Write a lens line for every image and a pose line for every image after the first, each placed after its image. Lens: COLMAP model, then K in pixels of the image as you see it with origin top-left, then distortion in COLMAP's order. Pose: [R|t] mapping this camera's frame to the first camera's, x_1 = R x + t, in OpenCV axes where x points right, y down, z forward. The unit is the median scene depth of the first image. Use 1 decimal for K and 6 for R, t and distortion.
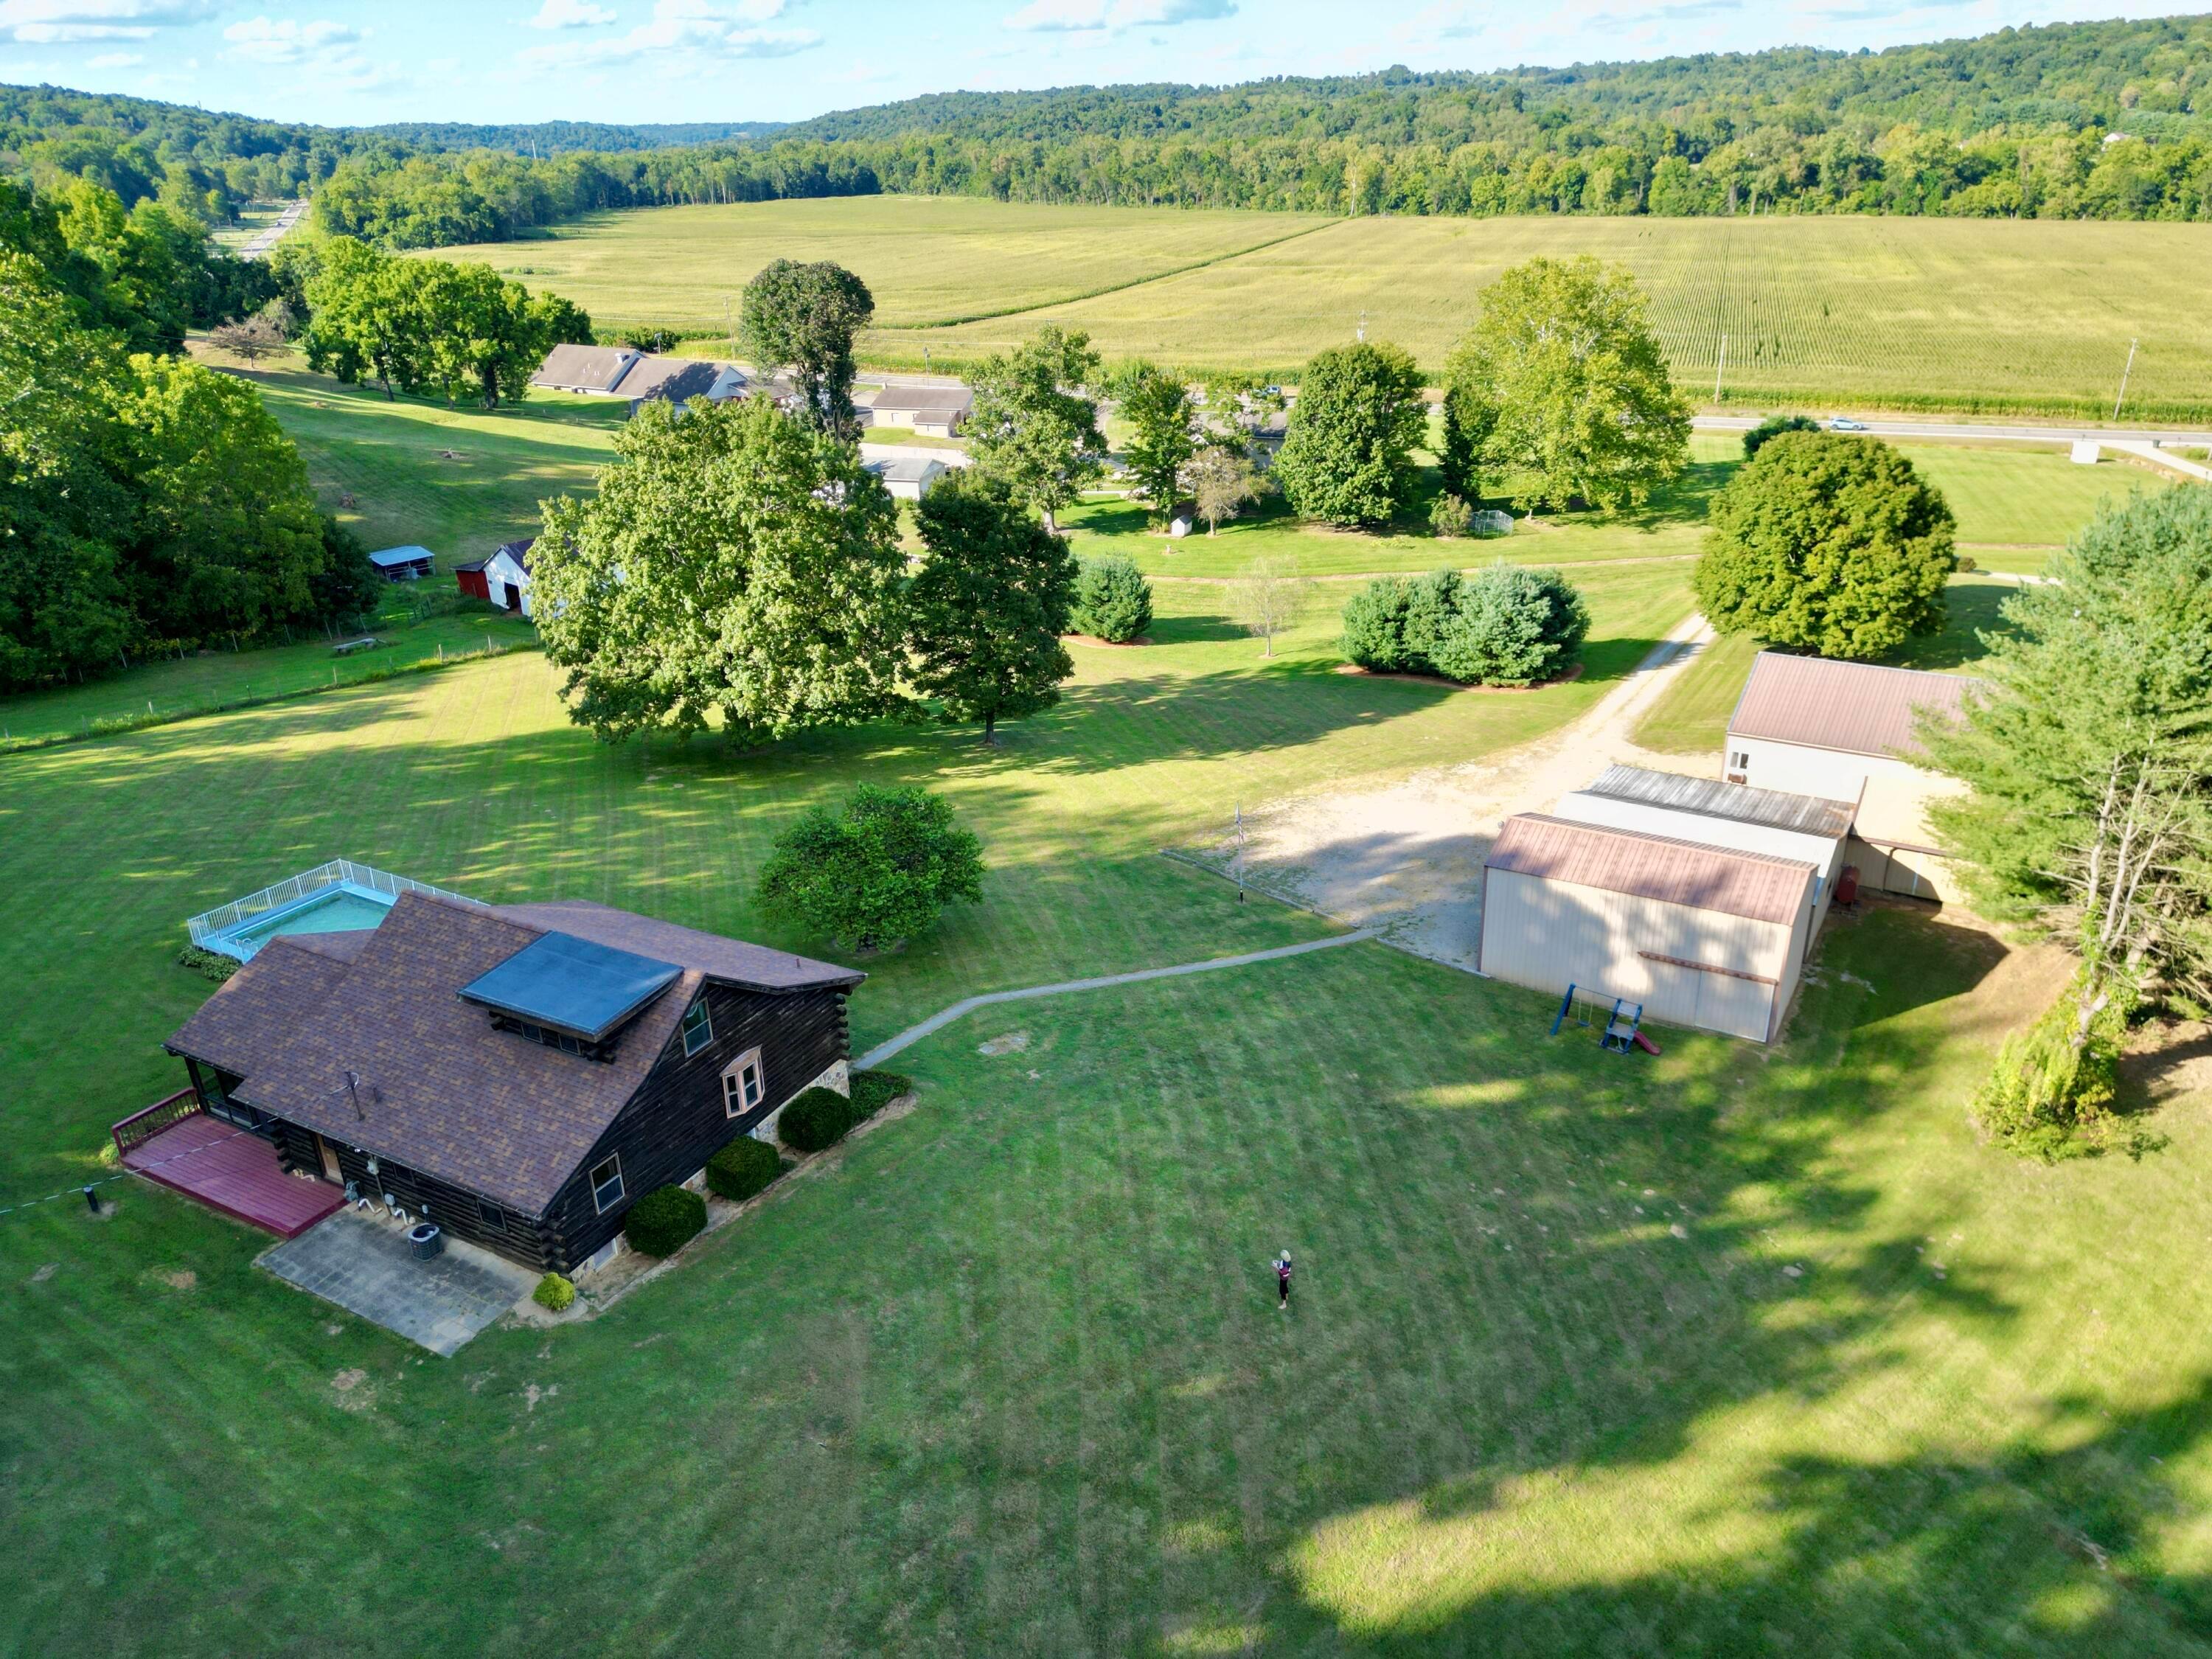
lens RADIAL K [[1566.3, 0, 1112.5], [0, 1566.3, 825.9], [0, 0, 1]] dist [0.067179, -0.066256]
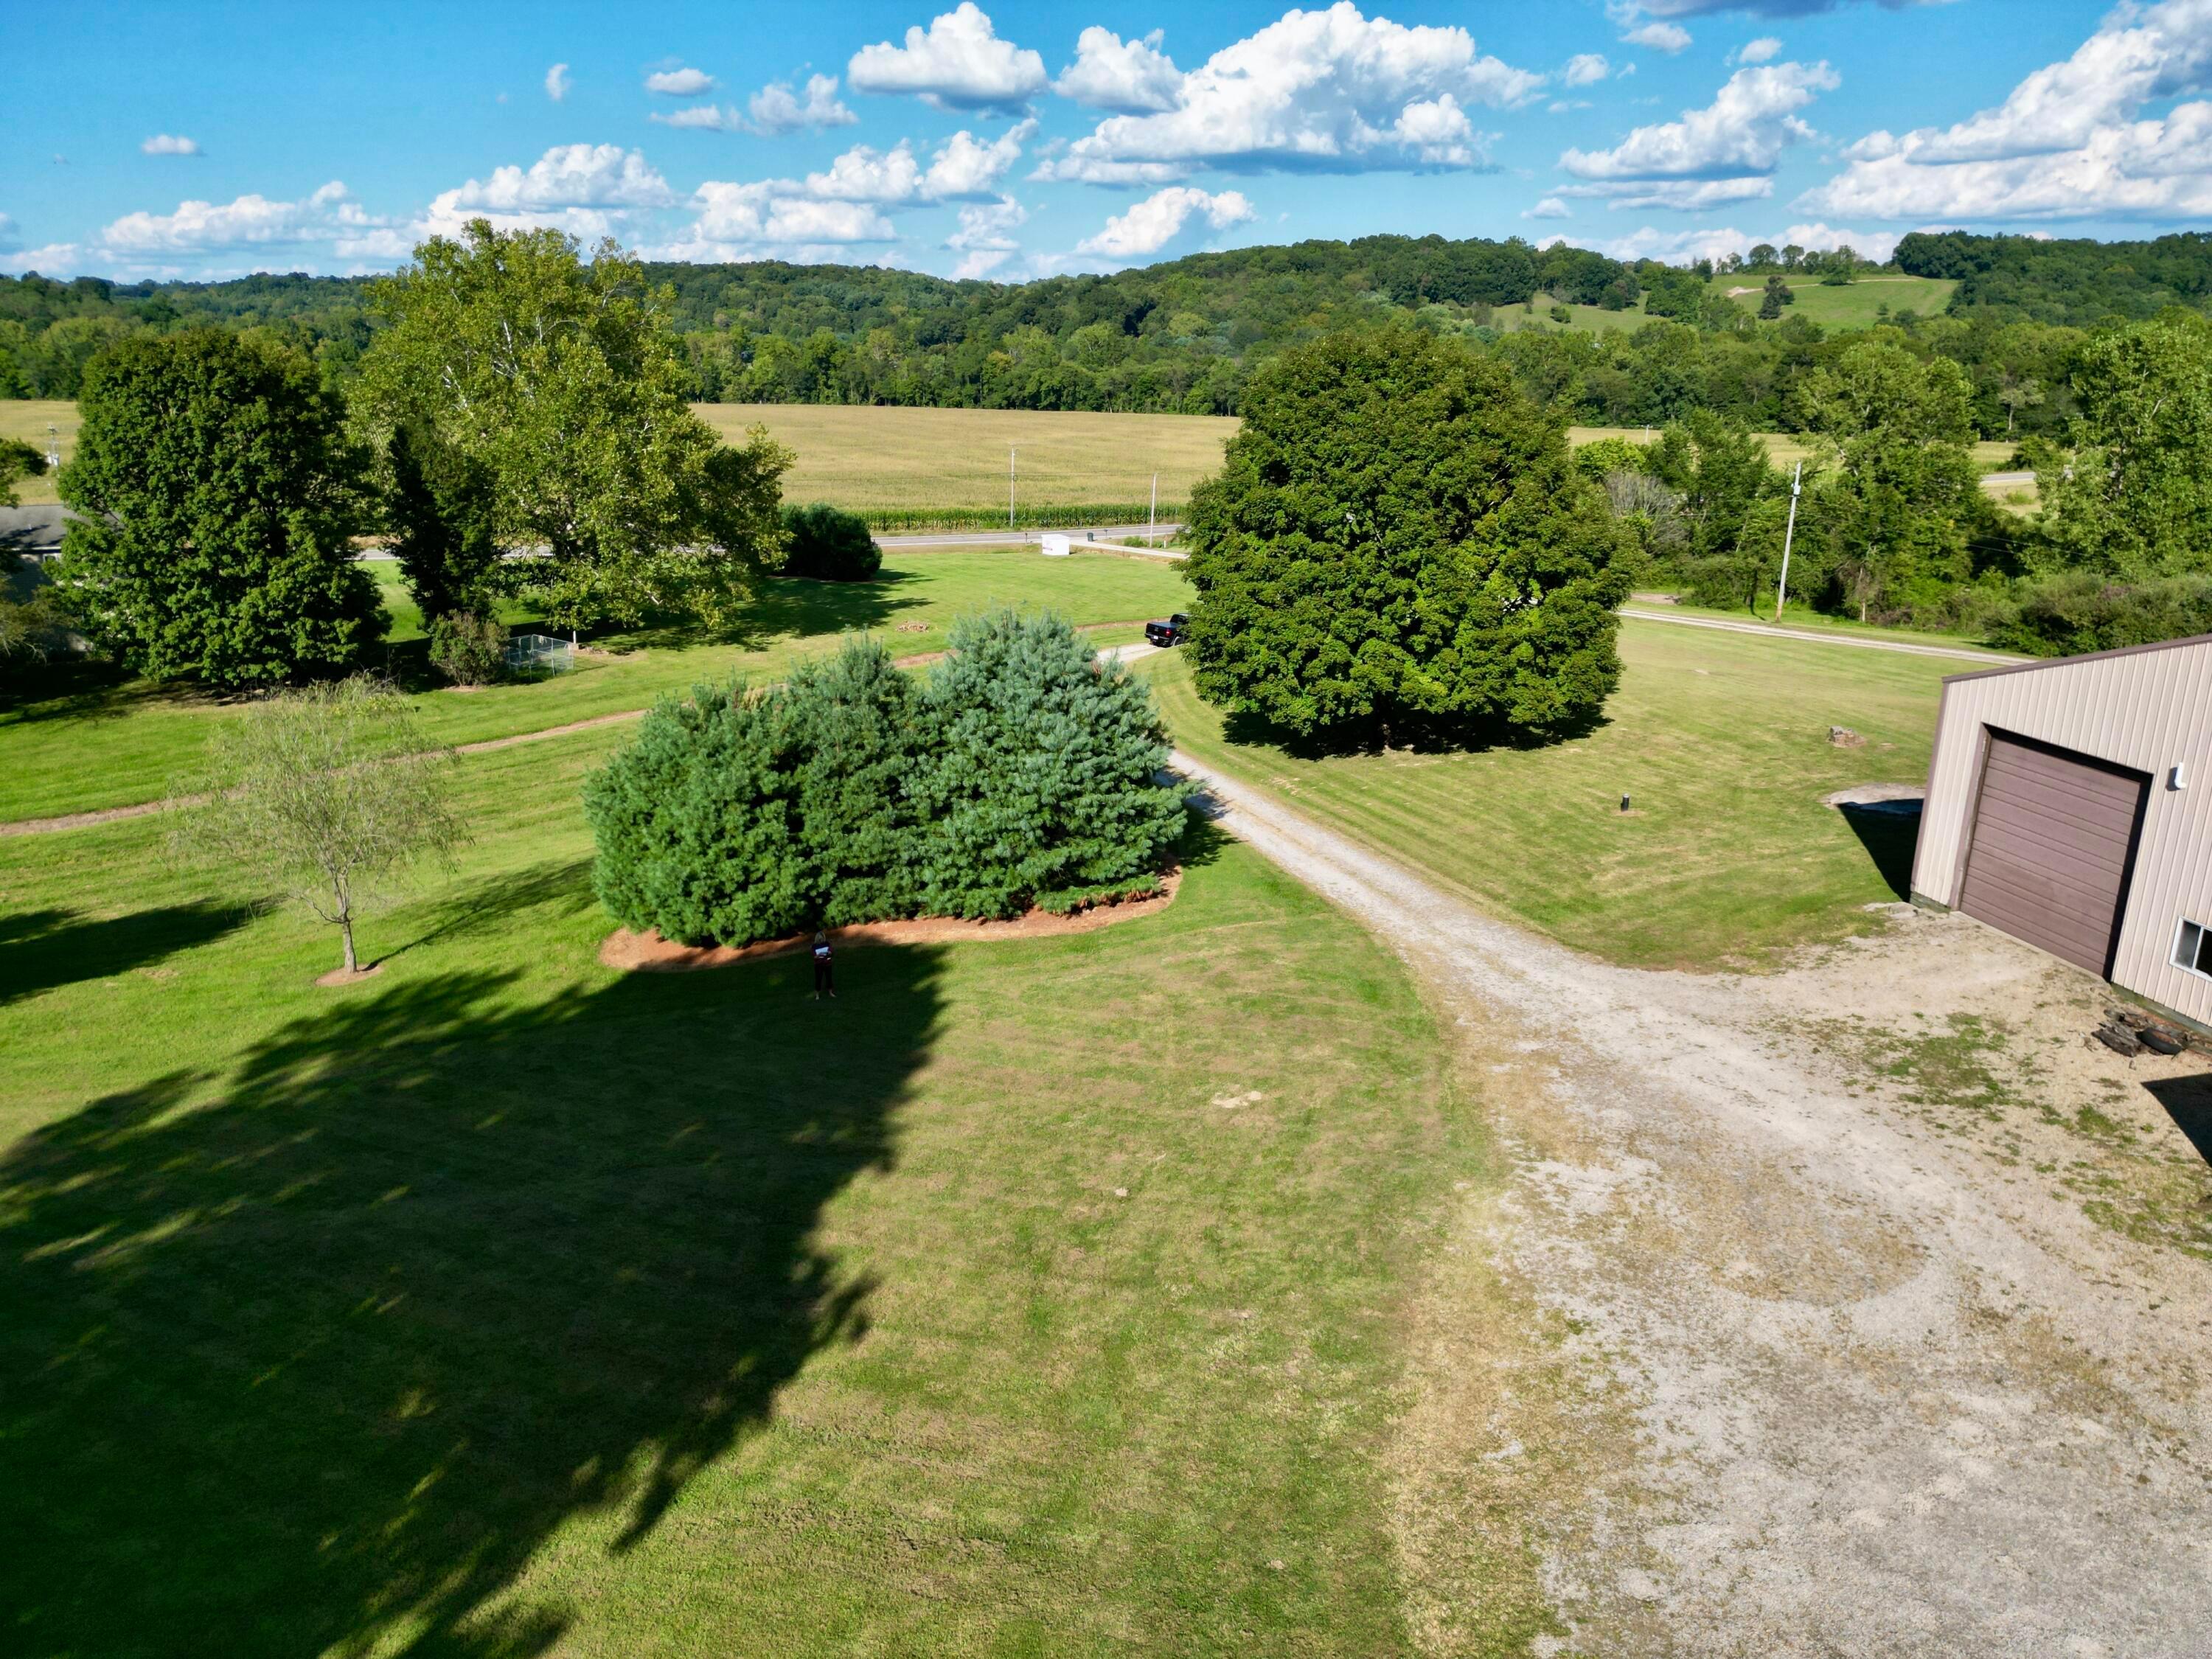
lens RADIAL K [[1563.3, 0, 1094.8], [0, 1563.3, 830.3], [0, 0, 1]] dist [0.062608, -0.057297]
pose [[0.711409, -0.179080, 0.679579, -0.011604], [0.265573, 0.963791, -0.024036, -0.066345], [-0.650668, 0.197577, 0.733208, 0.479935]]
